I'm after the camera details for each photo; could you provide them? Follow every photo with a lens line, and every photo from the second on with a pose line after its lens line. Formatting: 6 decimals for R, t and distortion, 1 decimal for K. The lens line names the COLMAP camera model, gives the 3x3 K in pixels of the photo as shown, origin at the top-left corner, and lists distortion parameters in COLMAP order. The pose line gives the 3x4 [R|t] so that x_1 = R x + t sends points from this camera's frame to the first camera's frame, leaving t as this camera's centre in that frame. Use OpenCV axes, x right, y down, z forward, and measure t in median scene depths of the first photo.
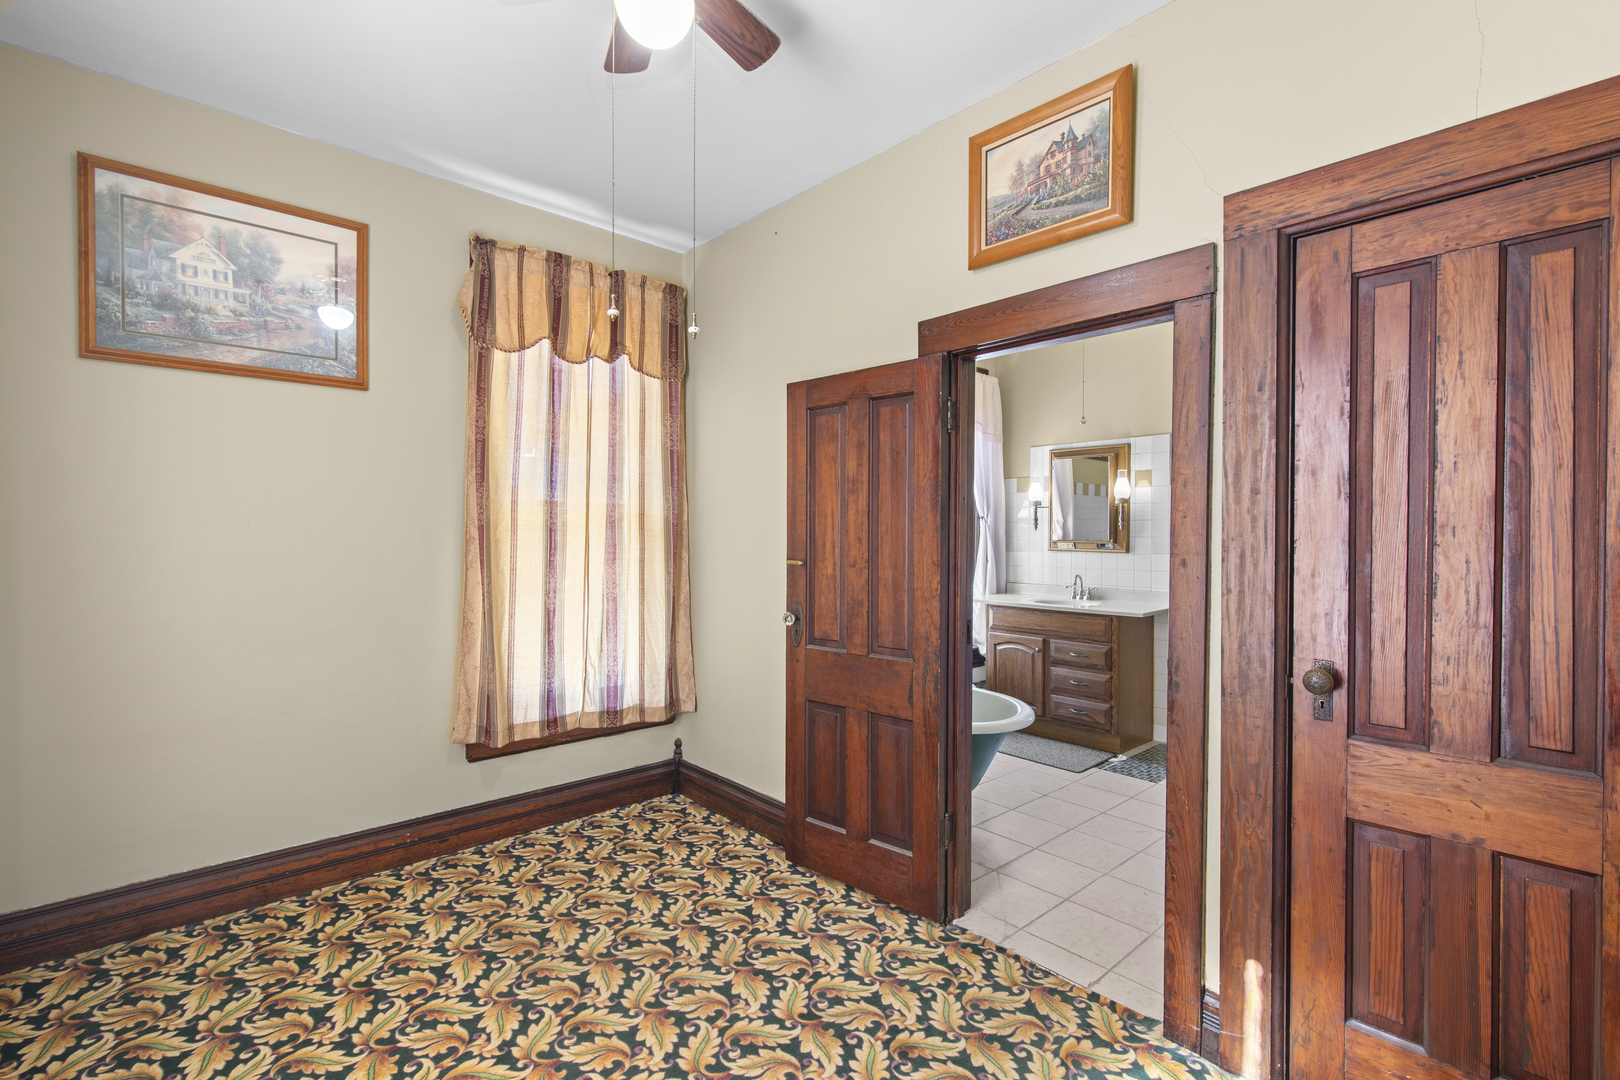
lens RADIAL K [[732.6, 0, 803.4], [0, 732.6, 542.4], [0, 0, 1]] dist [0.000033, 0.000166]
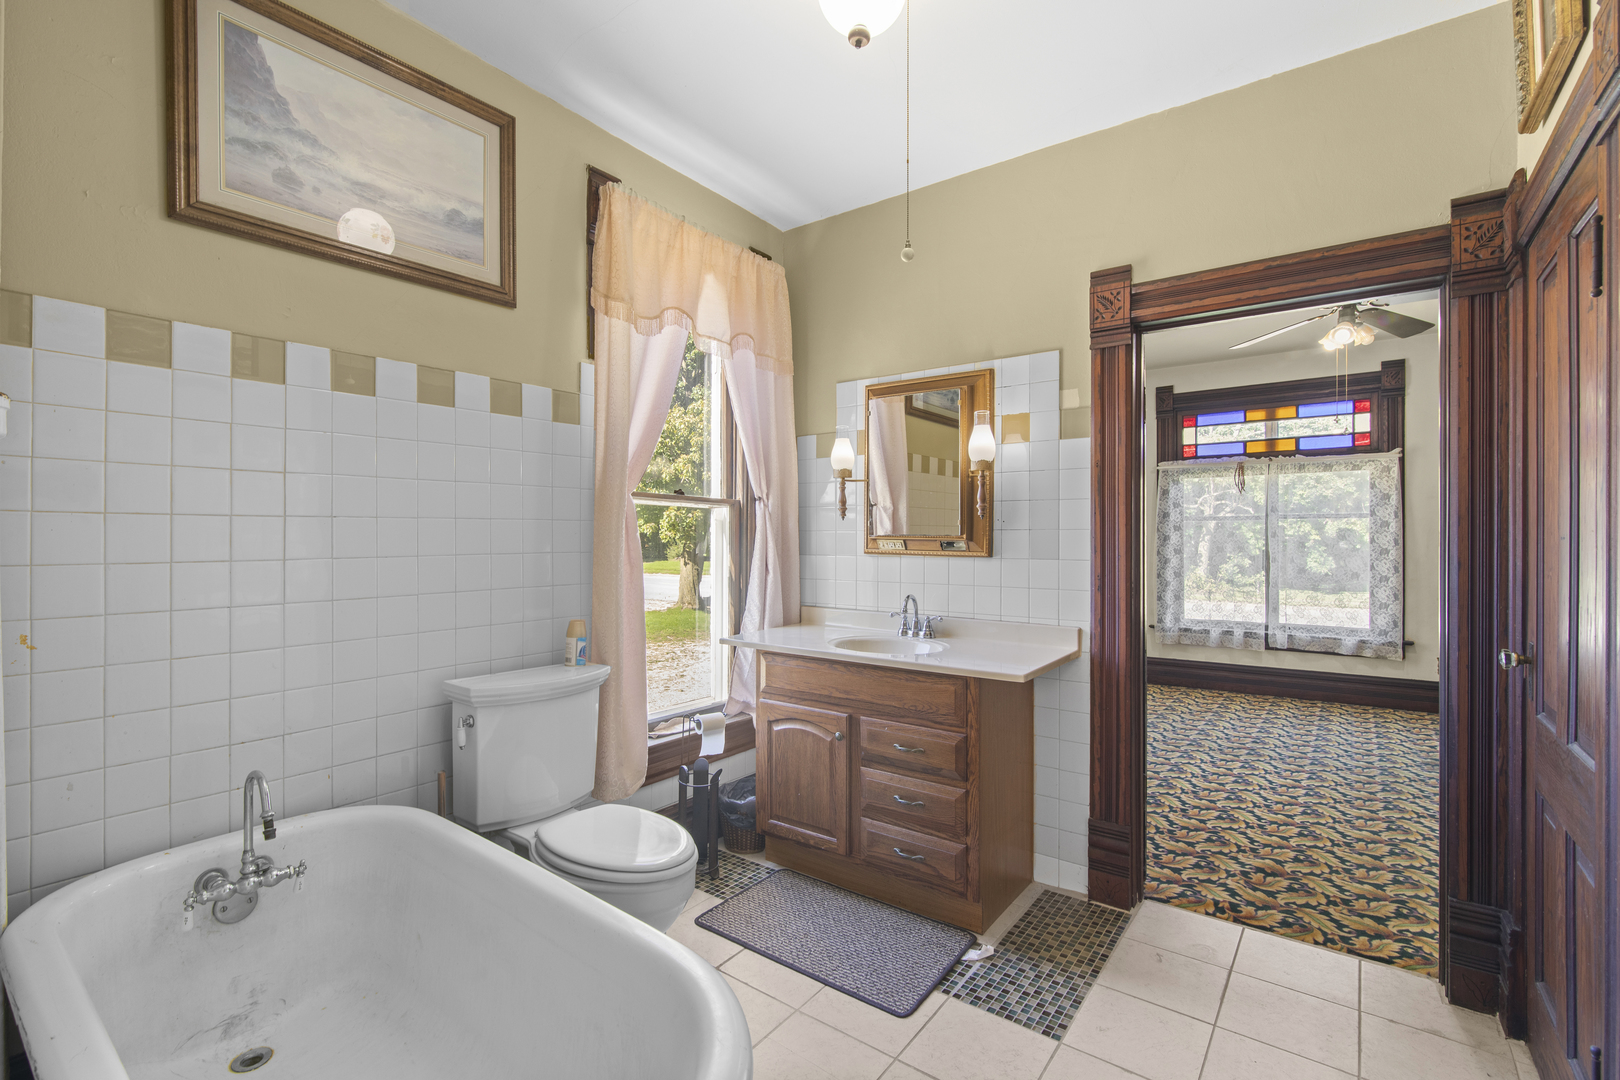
lens RADIAL K [[732.6, 0, 813.7], [0, 732.6, 539.6], [0, 0, 1]] dist [0.000033, 0.000166]
pose [[0.978686, -0.000047, 0.205363, 0.185300], [0.001947, 0.999957, -0.009050, 0.005319], [-0.205353, 0.009257, 0.978644, 0.457749]]
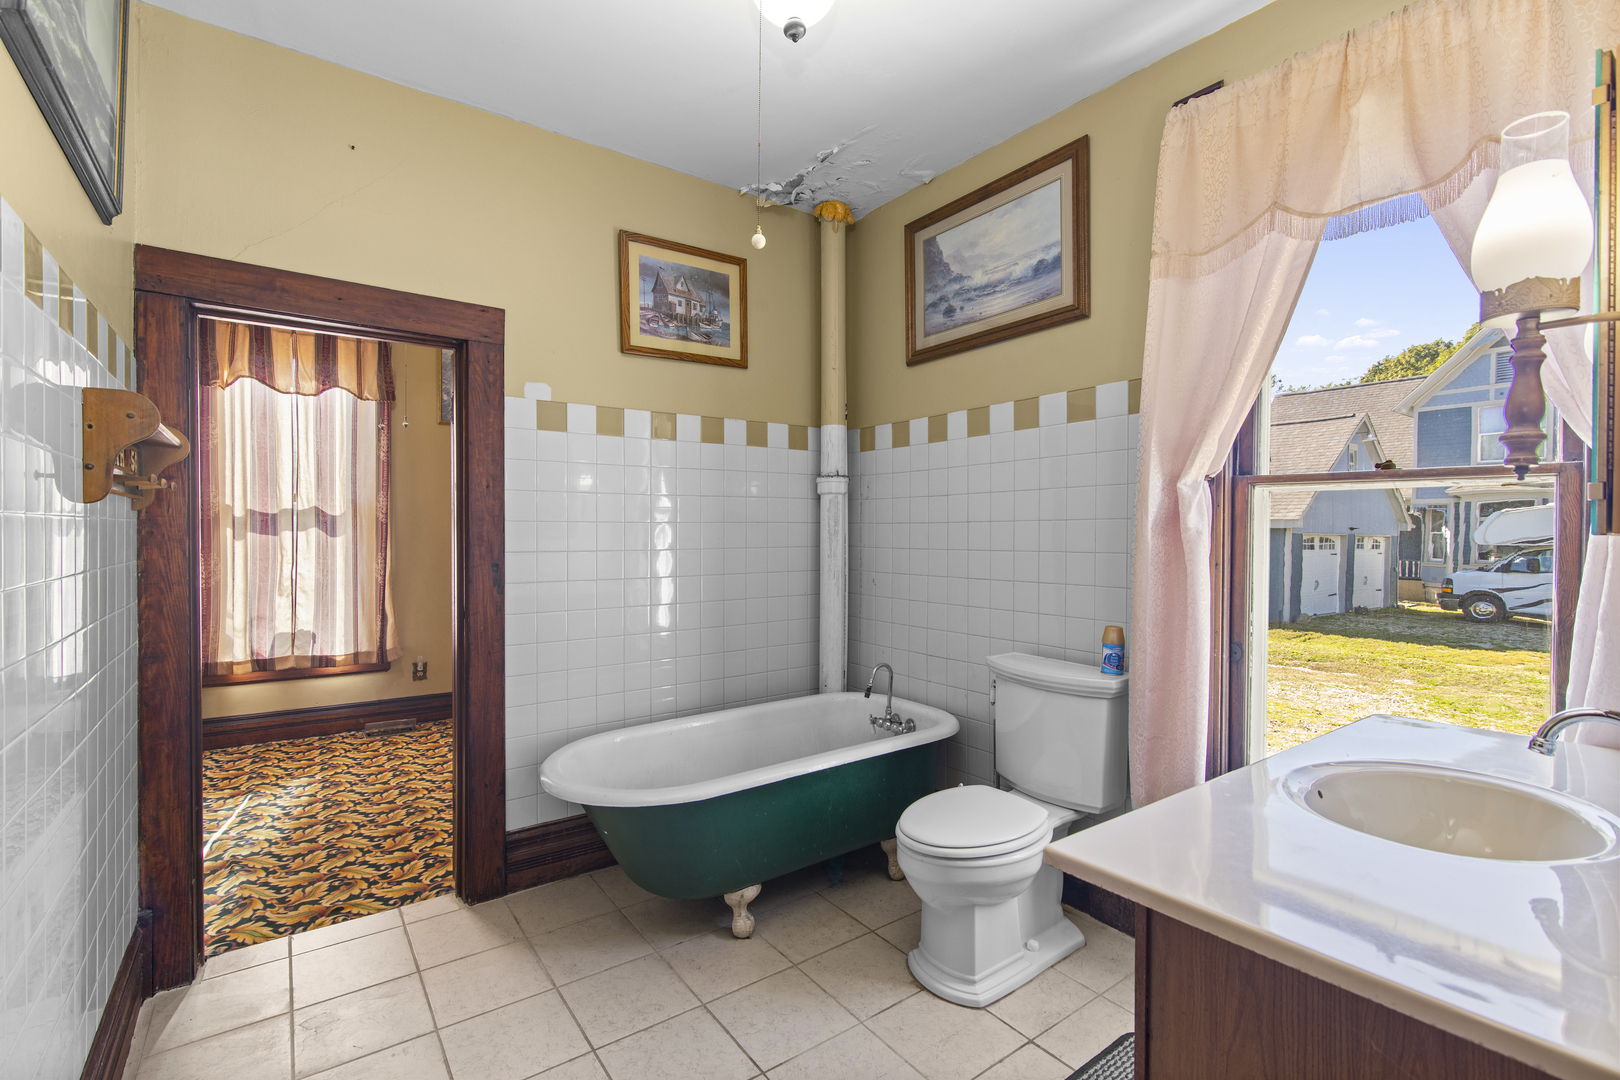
lens RADIAL K [[732.6, 0, 809.4], [0, 732.6, 535.6], [0, 0, 1]] dist [0.000033, 0.000166]
pose [[-0.102379, 0.009621, -0.994699, 0.534728], [-0.010000, 0.999893, 0.010700, -0.002877], [0.994695, 0.011042, -0.102272, 0.761433]]
